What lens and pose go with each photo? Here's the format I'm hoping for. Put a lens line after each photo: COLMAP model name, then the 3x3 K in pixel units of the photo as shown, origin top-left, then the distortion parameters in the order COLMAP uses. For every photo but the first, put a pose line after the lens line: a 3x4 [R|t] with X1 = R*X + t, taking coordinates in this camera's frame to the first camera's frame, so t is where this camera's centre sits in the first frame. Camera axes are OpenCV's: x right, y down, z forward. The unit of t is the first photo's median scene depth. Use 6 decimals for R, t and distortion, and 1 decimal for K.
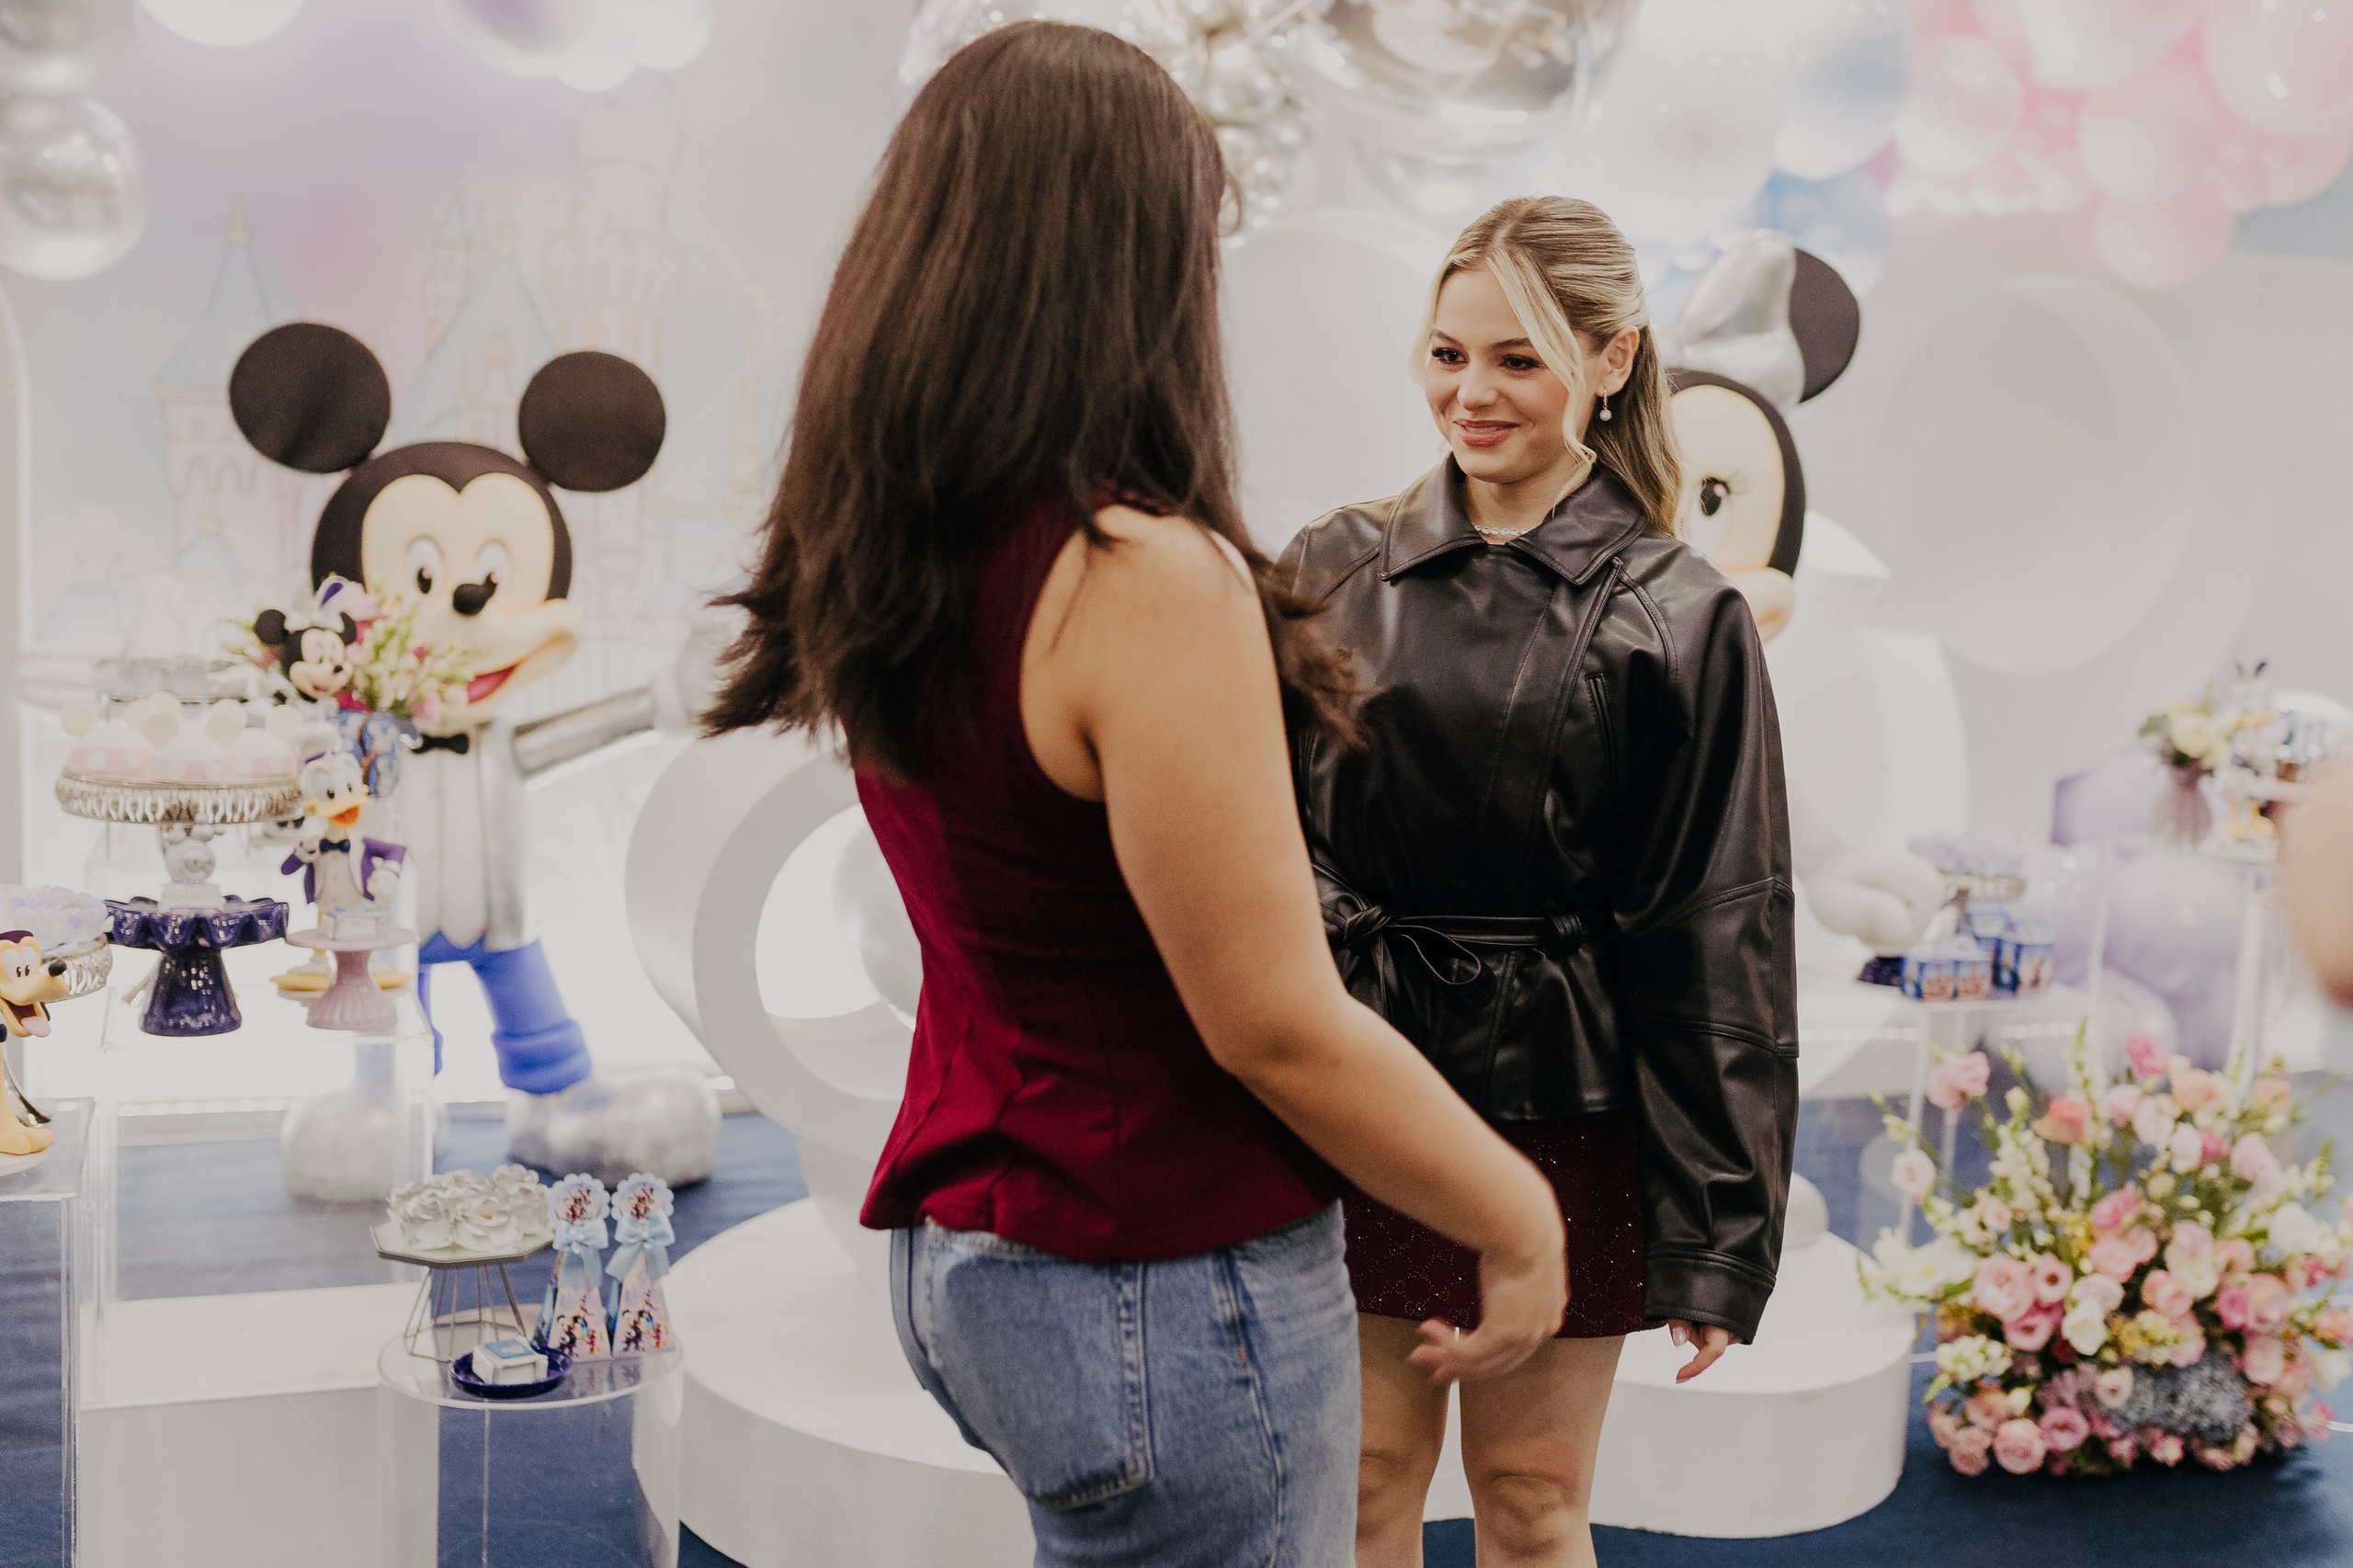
lens RADIAL K [[2427.4, 0, 1333.6], [0, 2427.4, 793.4], [0, 0, 1]] dist [0.008133, -0.020195]
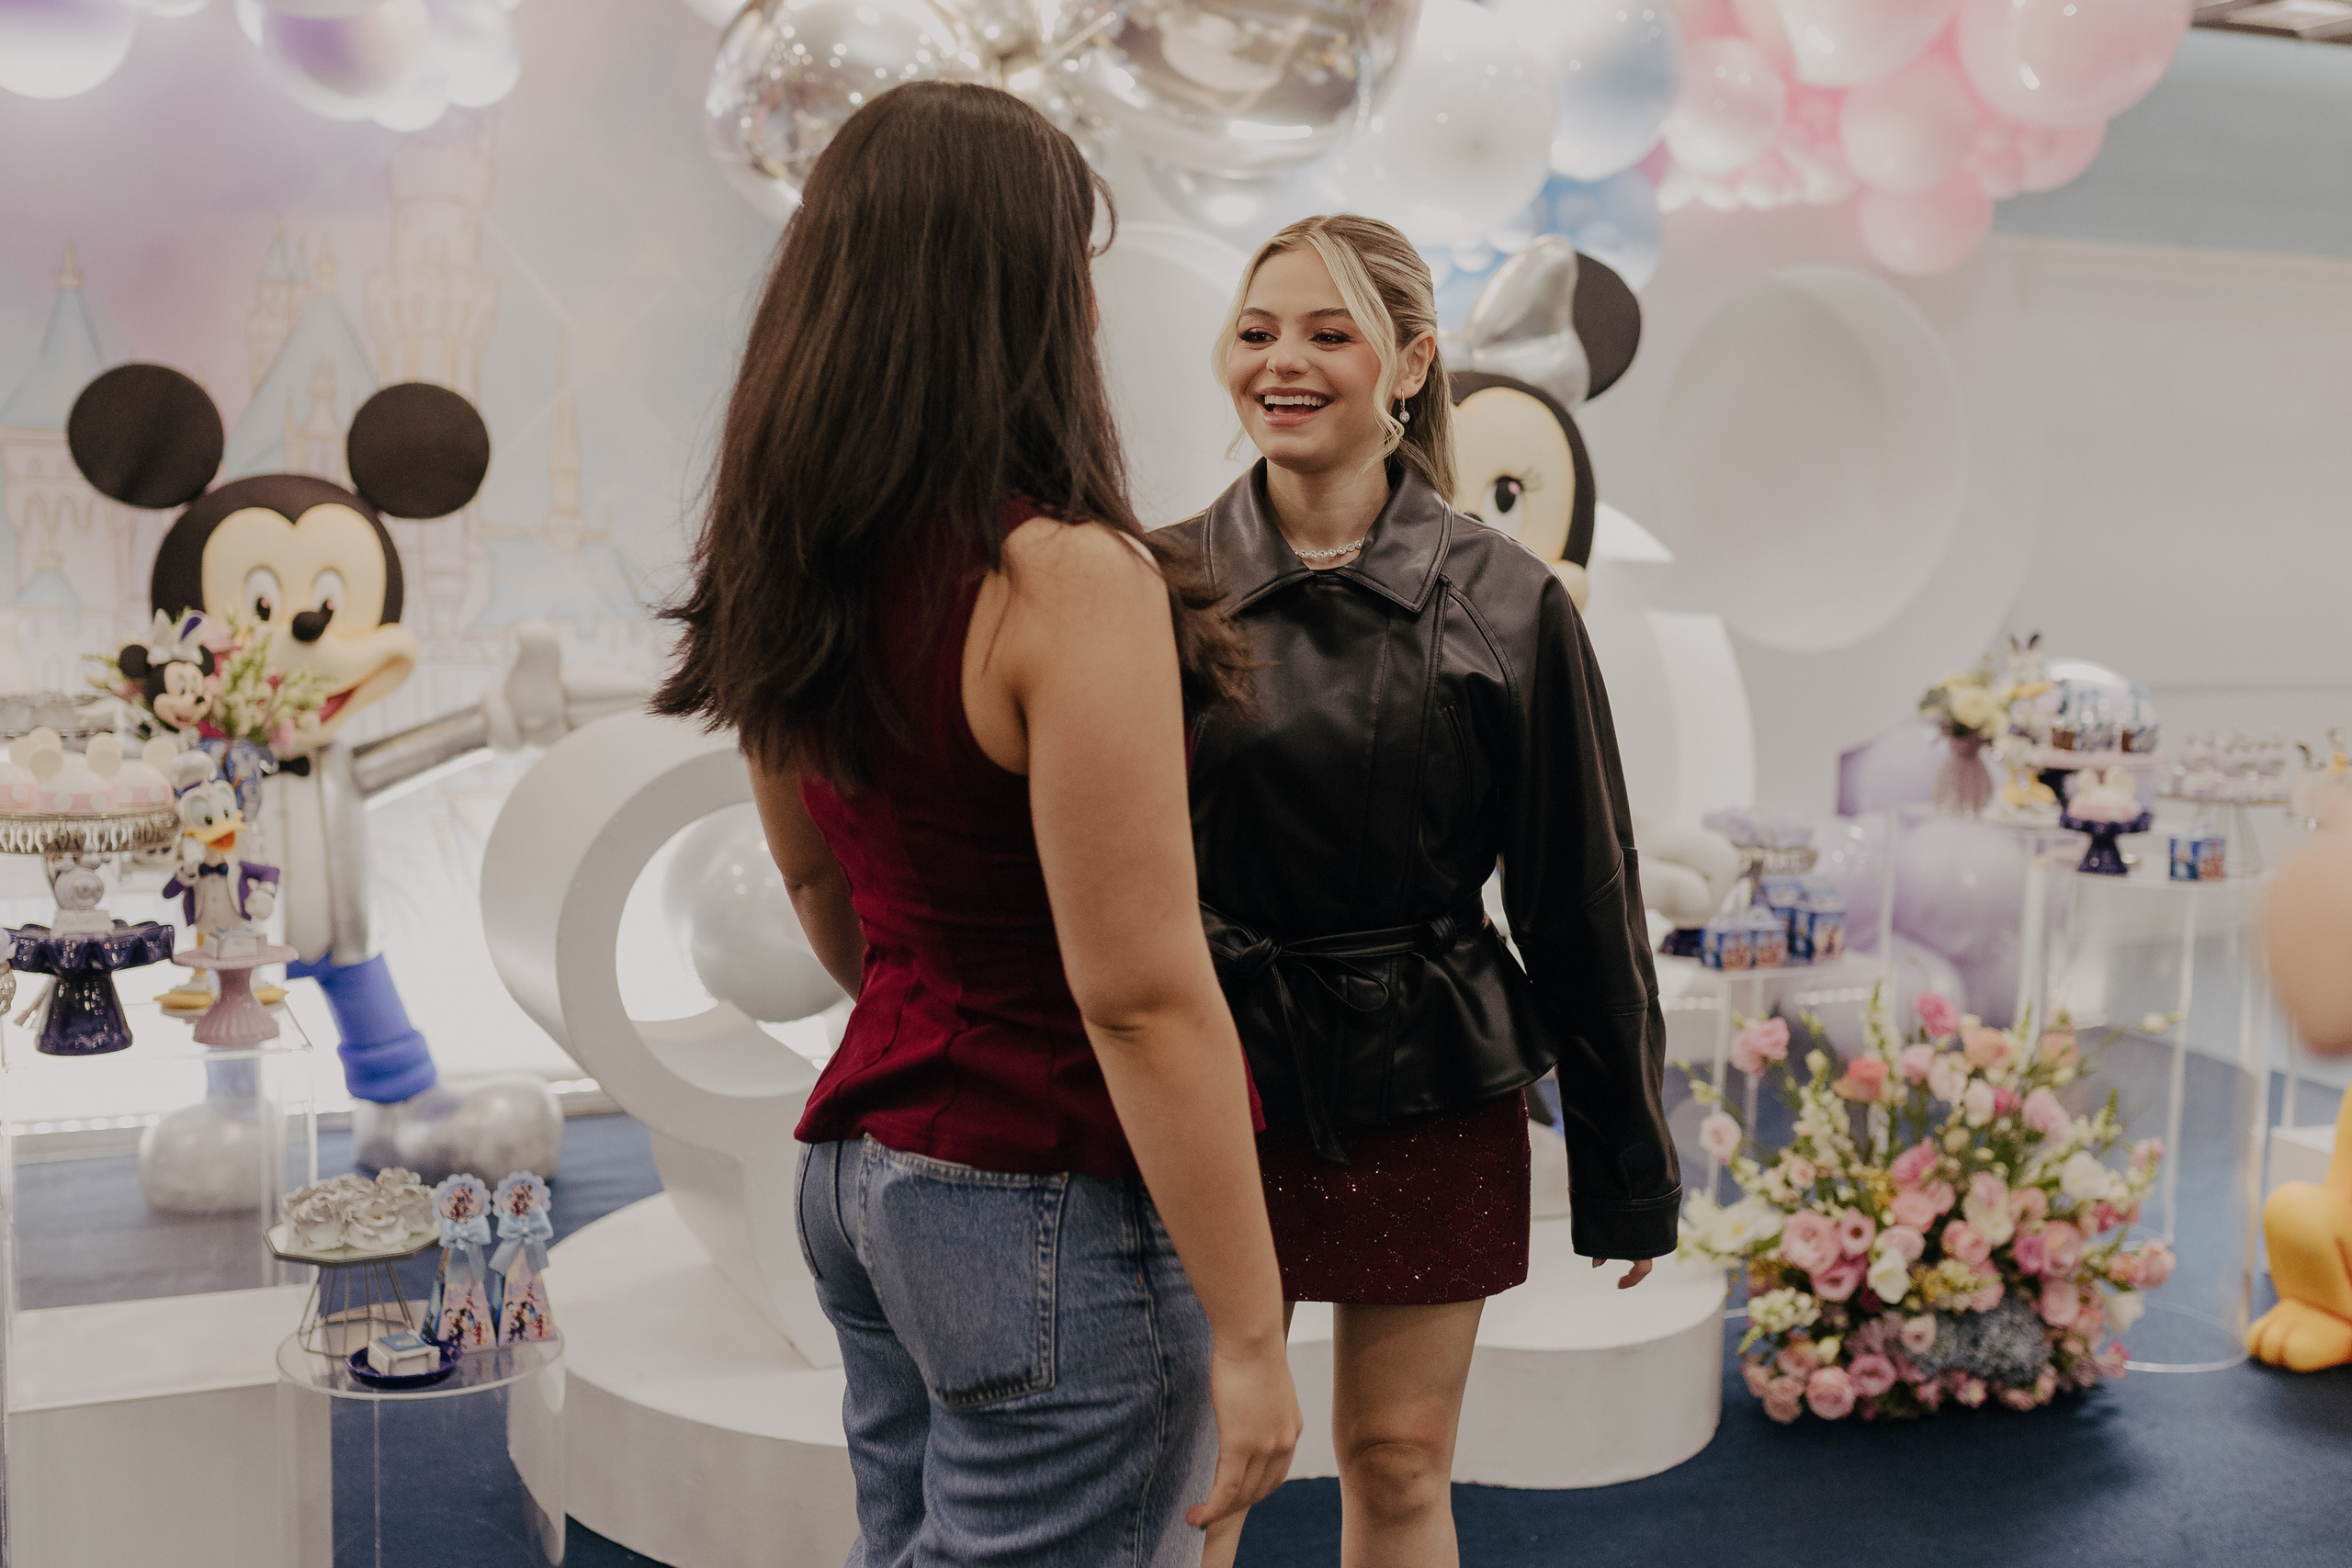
lens RADIAL K [[2385.4, 0, 1154.1], [0, 2385.4, 763.3], [0, 0, 1]] dist [-0.001108, 0.002472]
pose [[0.999477, -0.030686, 0.010222, -0.010342], [0.030780, 0.999484, -0.009133, -0.001697], [-0.009937, 0.009442, 0.999906, -0.025174]]
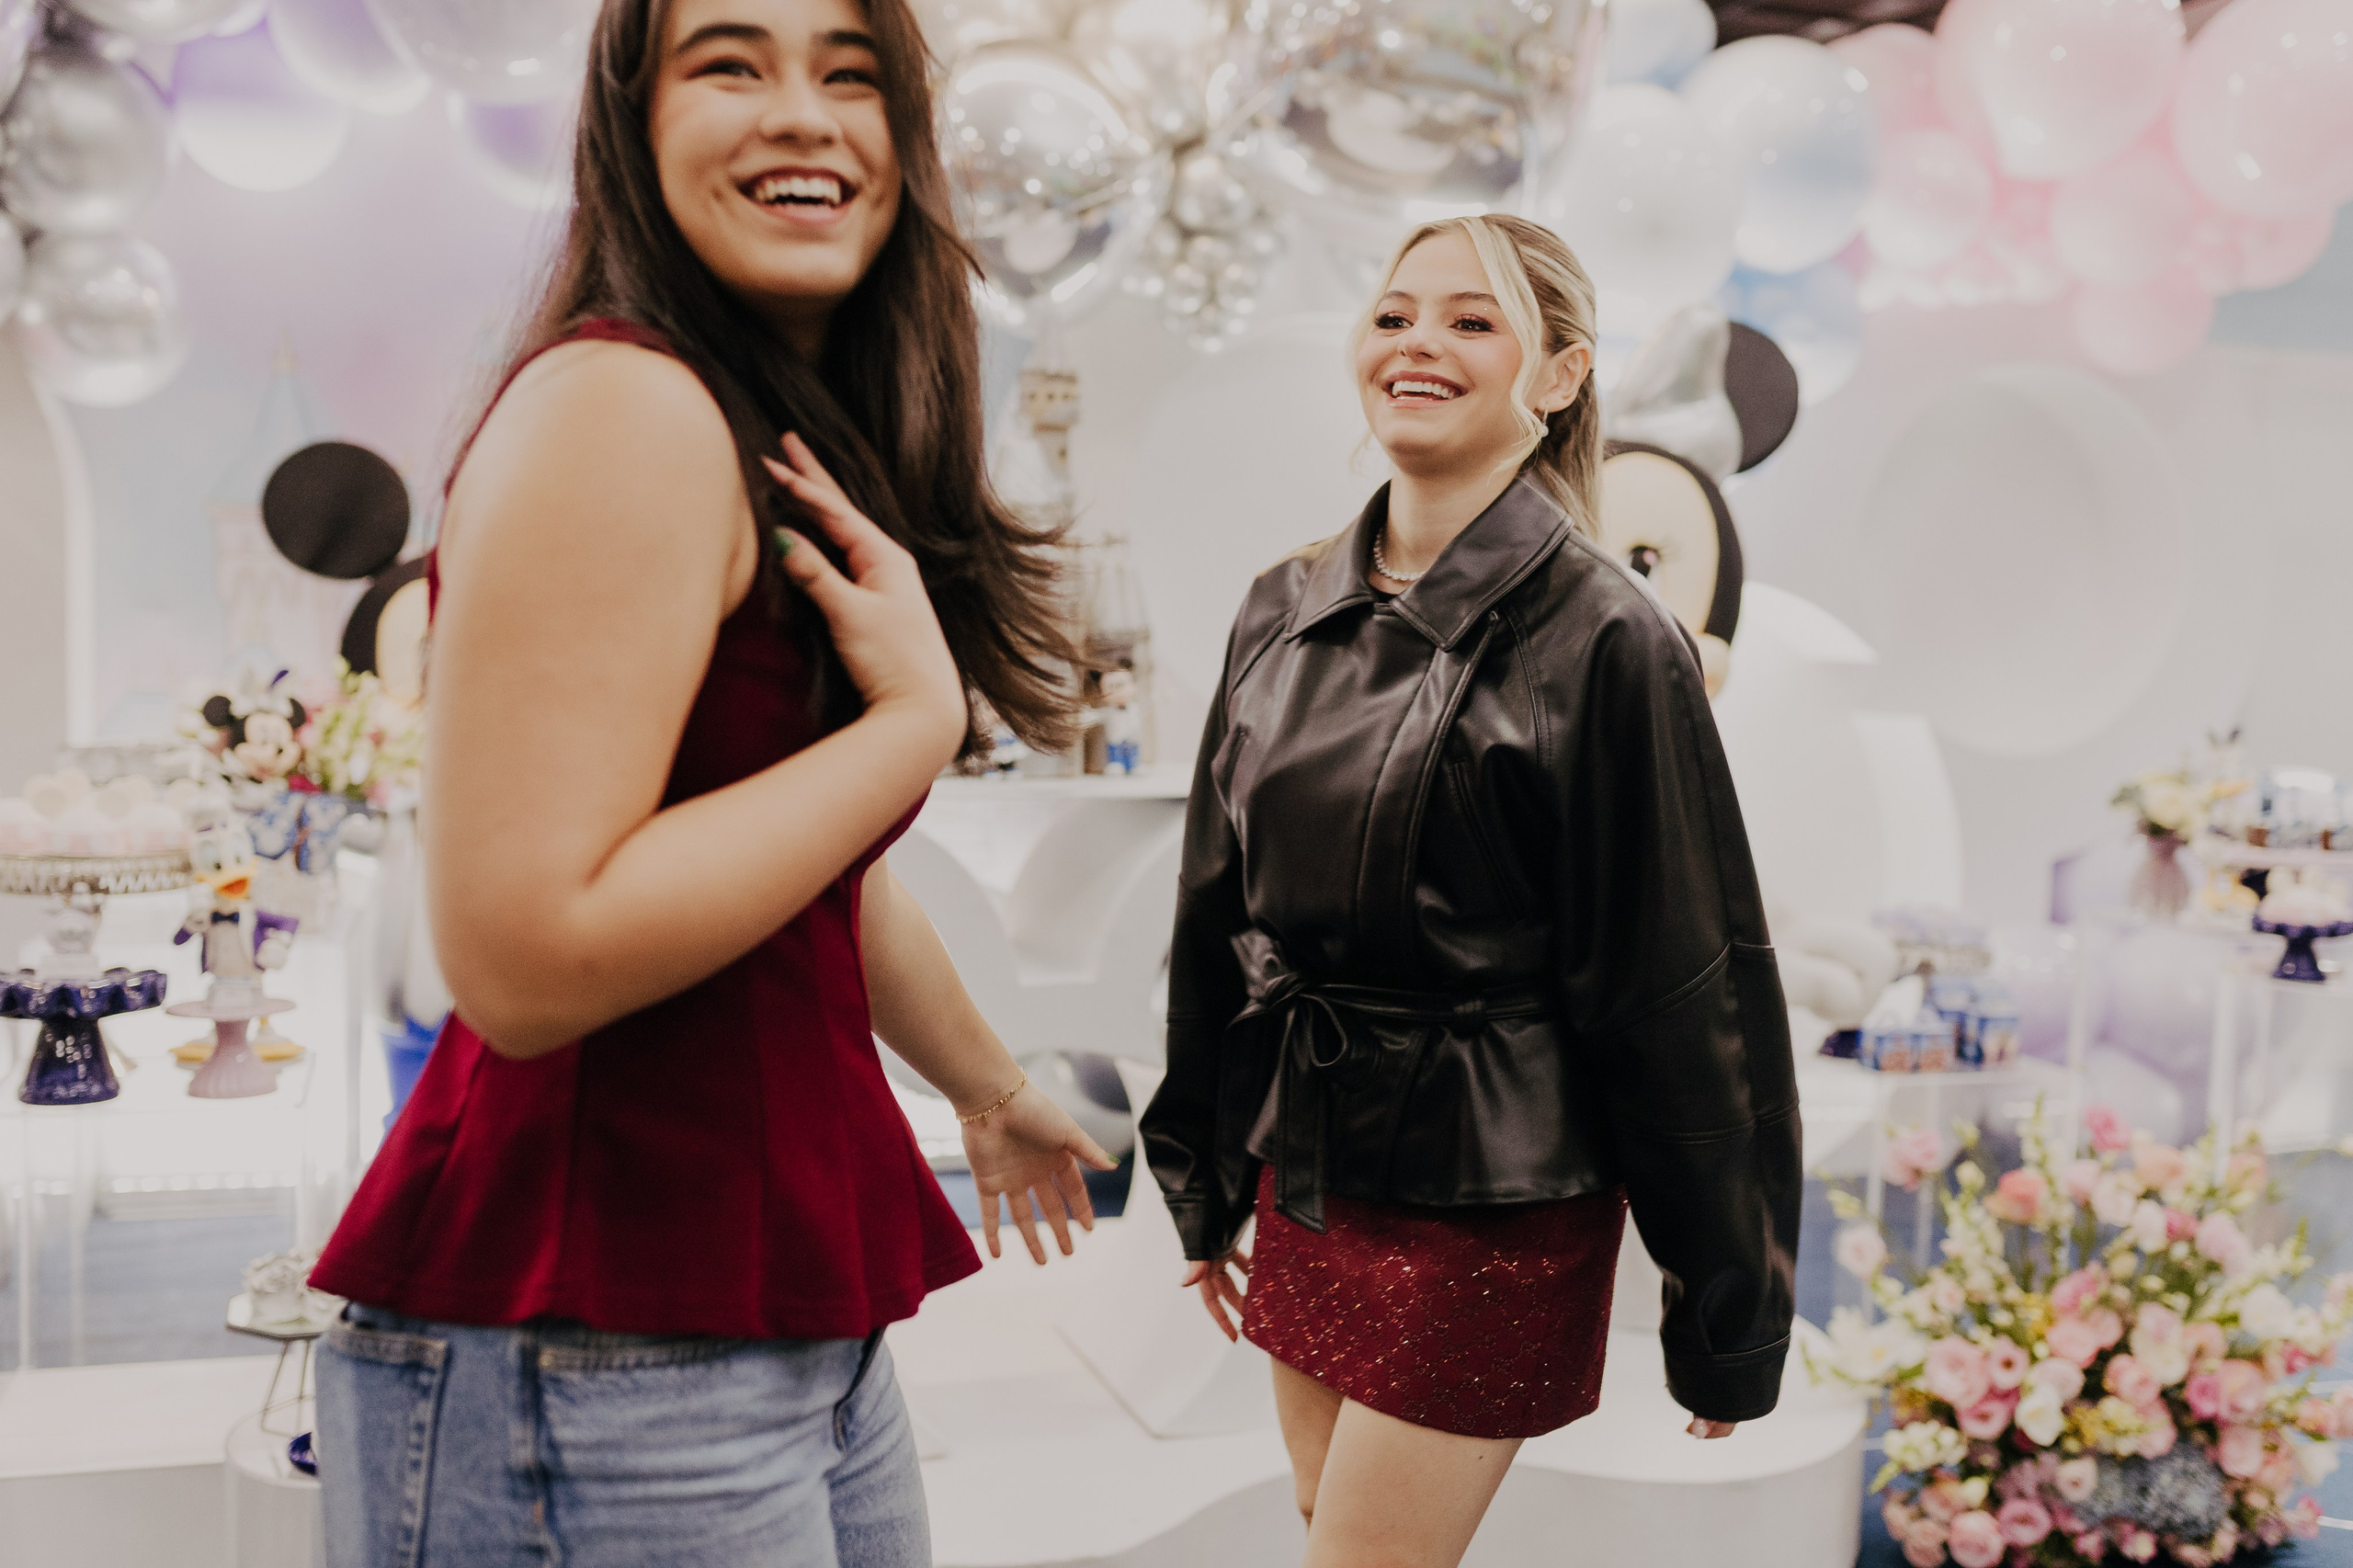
lens RADIAL K [[2265.3, 0, 1176.5], [0, 2265.3, 784.0], [0, 0, 1]] dist [-0.002121, -0.000475]
pose [[0.995922, -0.012520, -0.089341, 0.050252], [0.008451, 0.998916, -0.045782, 0.009147], [0.089817, 0.044841, 0.994948, 0.068700]]
